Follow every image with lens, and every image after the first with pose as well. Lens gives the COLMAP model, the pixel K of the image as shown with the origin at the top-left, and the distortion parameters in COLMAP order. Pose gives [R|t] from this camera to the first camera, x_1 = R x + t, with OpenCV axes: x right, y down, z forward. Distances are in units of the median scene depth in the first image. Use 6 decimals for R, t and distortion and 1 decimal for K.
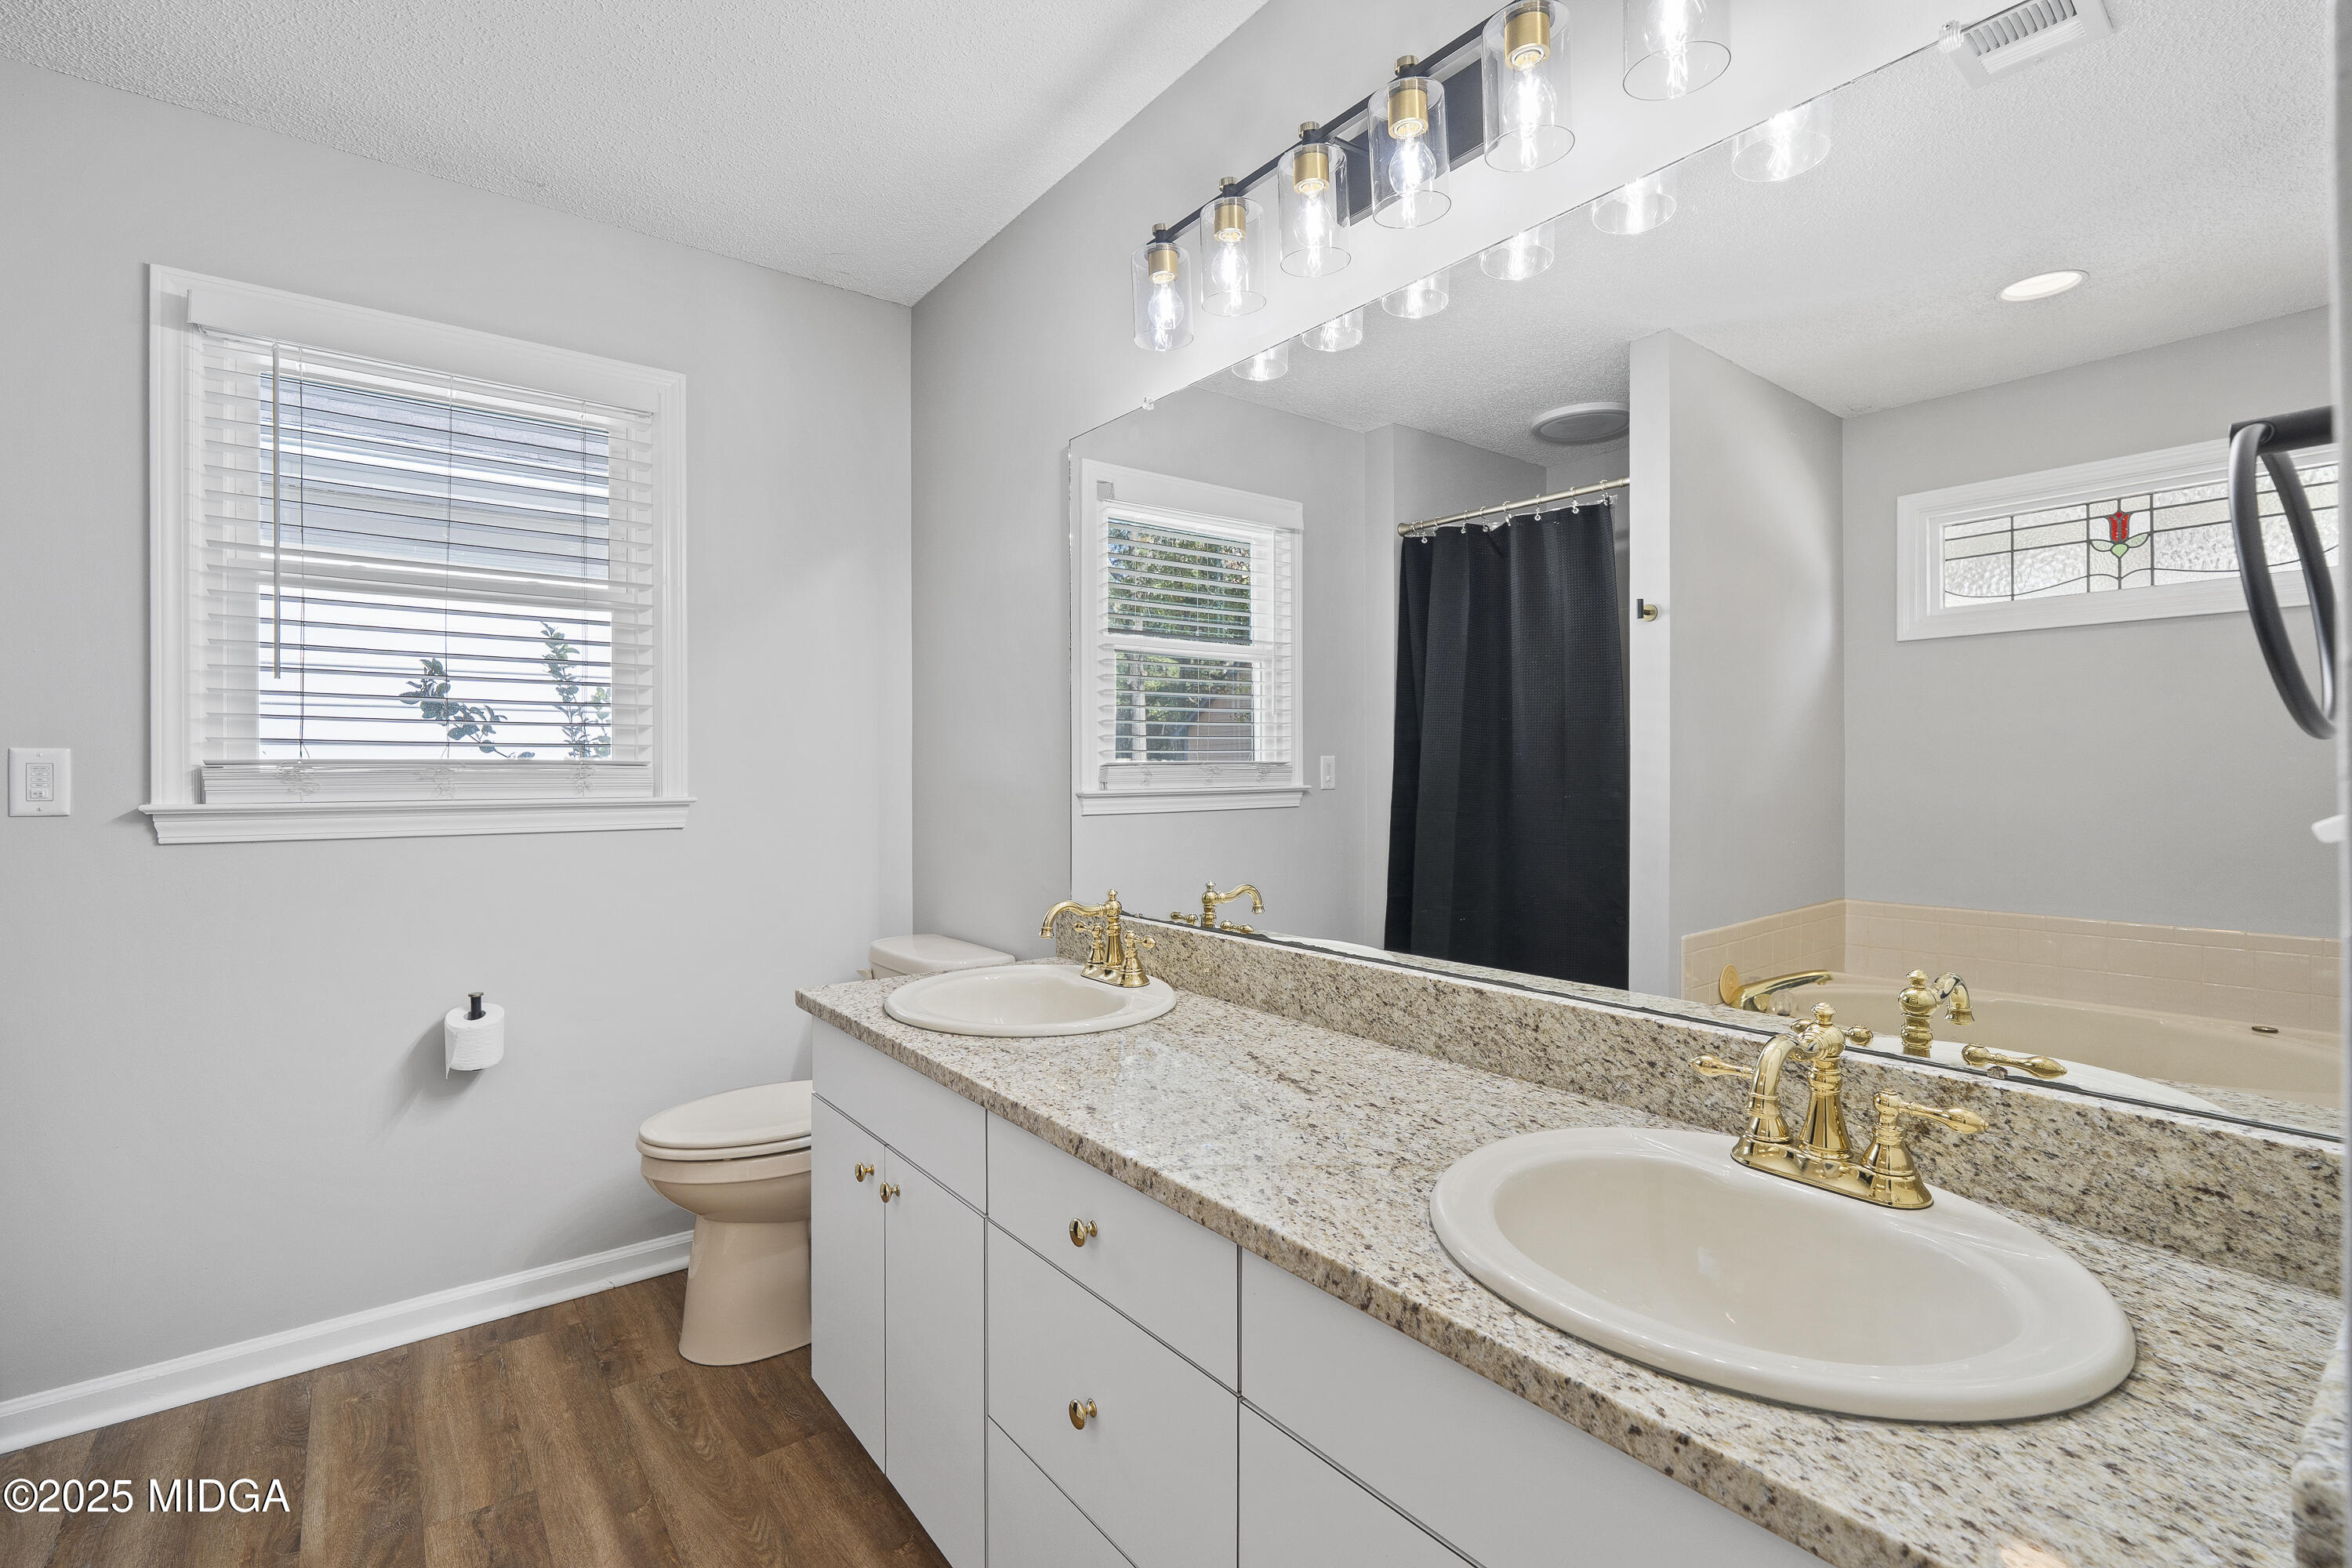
lens RADIAL K [[1063.4, 0, 1172.1], [0, 1063.4, 772.6], [0, 0, 1]] dist [-0.007038, 0.000437]
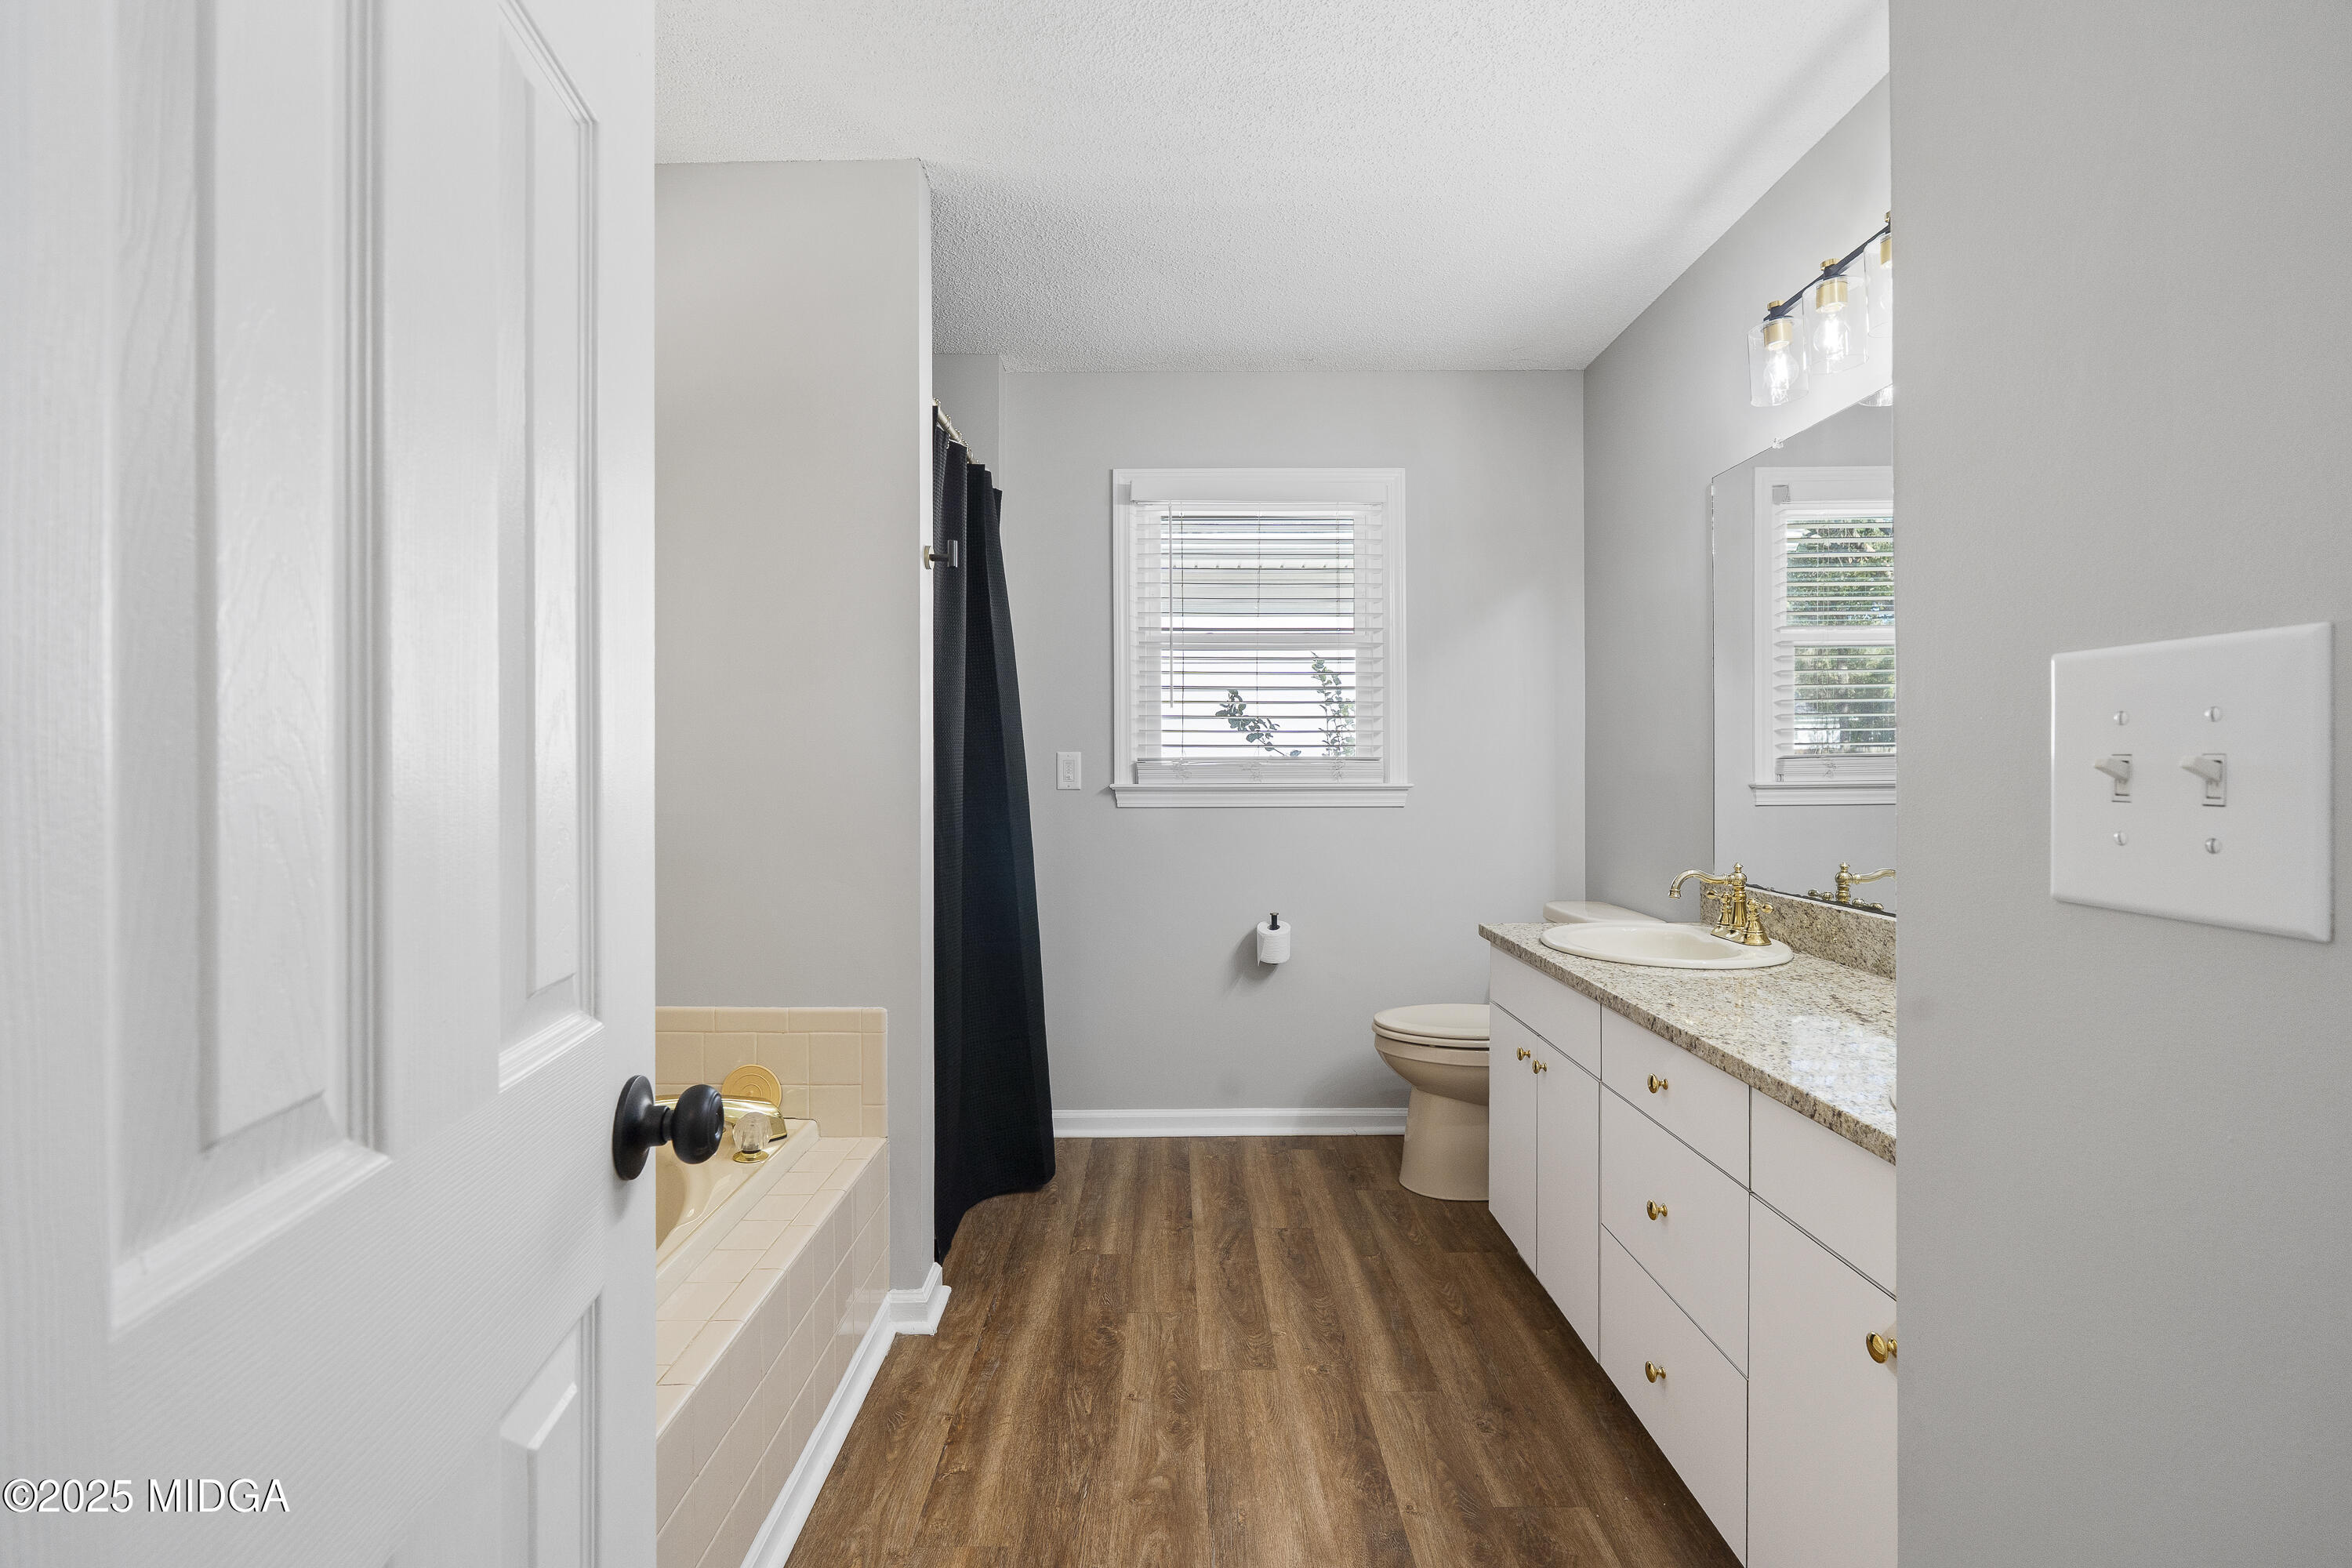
lens RADIAL K [[1063.4, 0, 1172.1], [0, 1063.4, 772.6], [0, 0, 1]] dist [-0.007038, 0.000437]
pose [[0.795603, 0.002872, -0.605812, 0.155914], [0.000640, 0.999984, 0.005581, 0.001885], [0.605818, -0.004828, 0.795589, -0.318560]]
